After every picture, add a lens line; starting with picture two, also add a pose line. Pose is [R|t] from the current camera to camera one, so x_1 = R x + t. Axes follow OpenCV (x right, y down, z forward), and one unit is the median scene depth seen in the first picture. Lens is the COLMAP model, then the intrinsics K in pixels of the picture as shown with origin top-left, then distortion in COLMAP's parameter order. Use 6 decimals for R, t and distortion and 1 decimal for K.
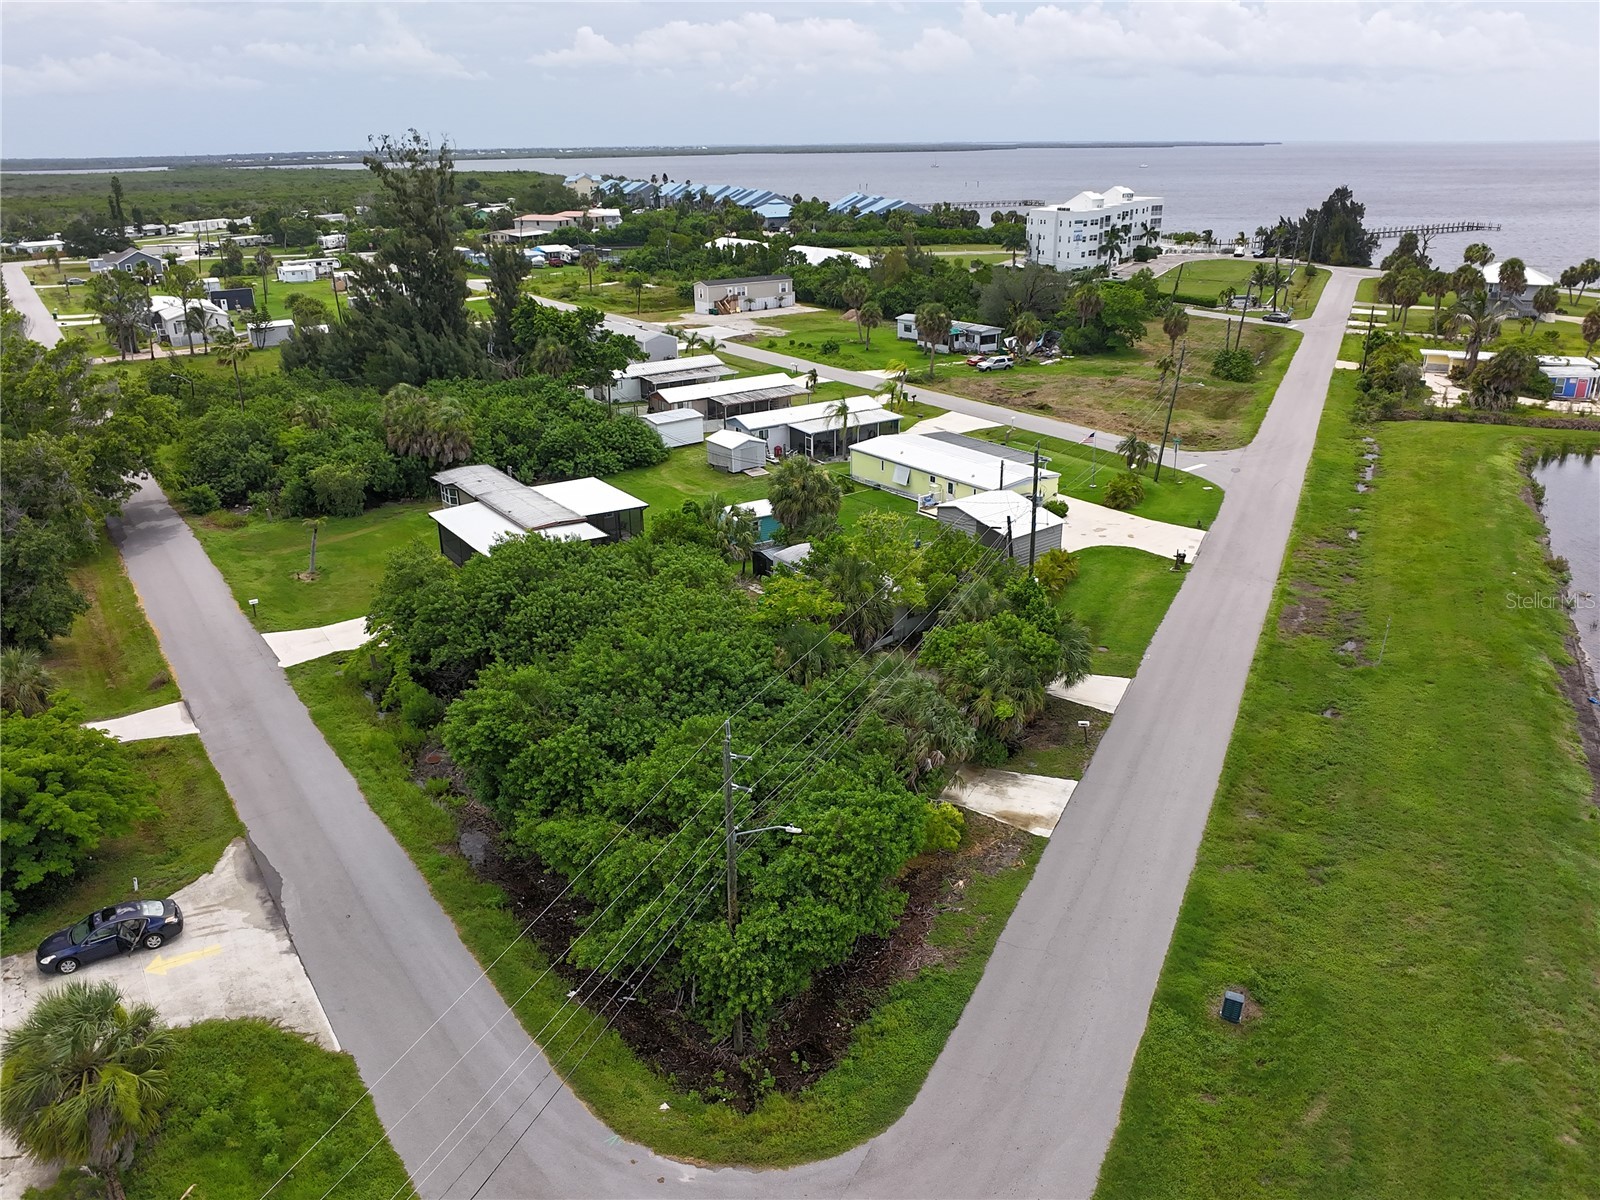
lens RADIAL K [[1182.1, 0, 803.0], [0, 1182.1, 598.3], [0, 0, 1]] dist [-0.022824, -0.022856]
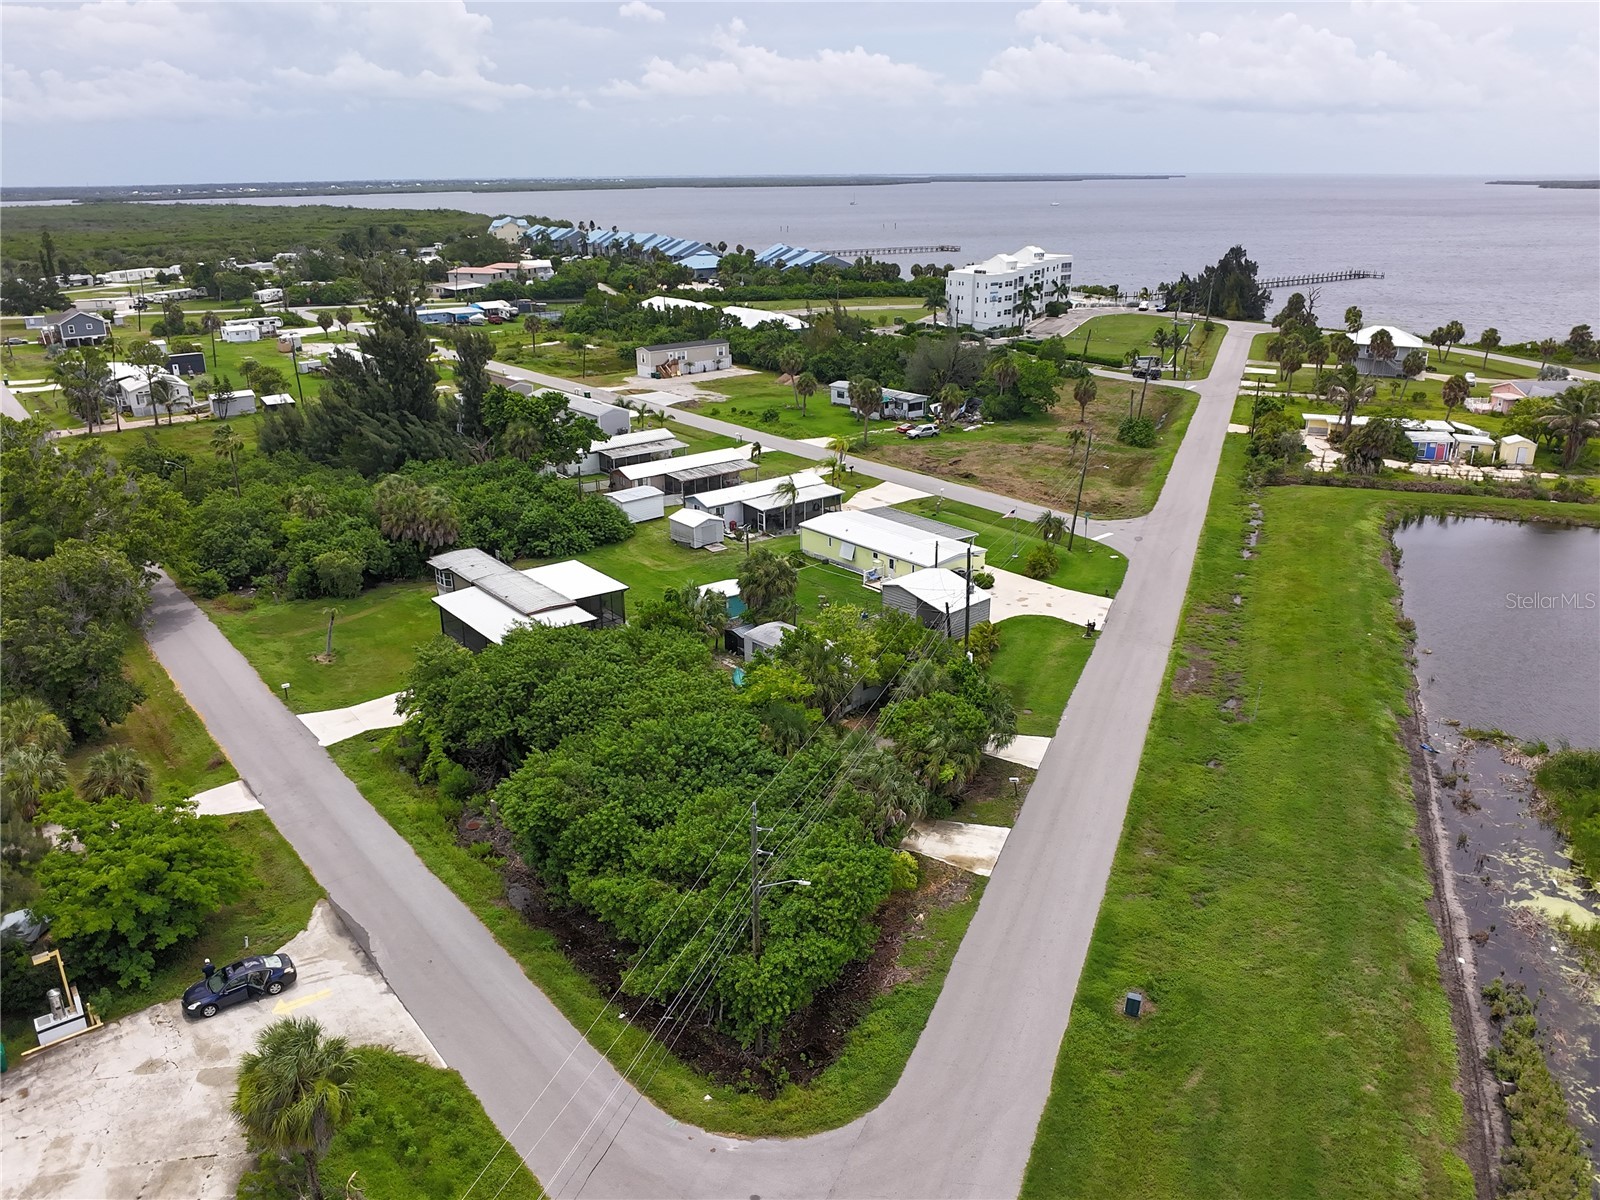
lens RADIAL K [[1182.1, 0, 803.0], [0, 1182.1, 598.3], [0, 0, 1]] dist [-0.022824, -0.022856]
pose [[0.997771, -0.019270, 0.063891, -0.034647], [0.020749, 0.999530, -0.022563, -0.037458], [-0.063426, 0.023838, 0.997702, -0.133398]]
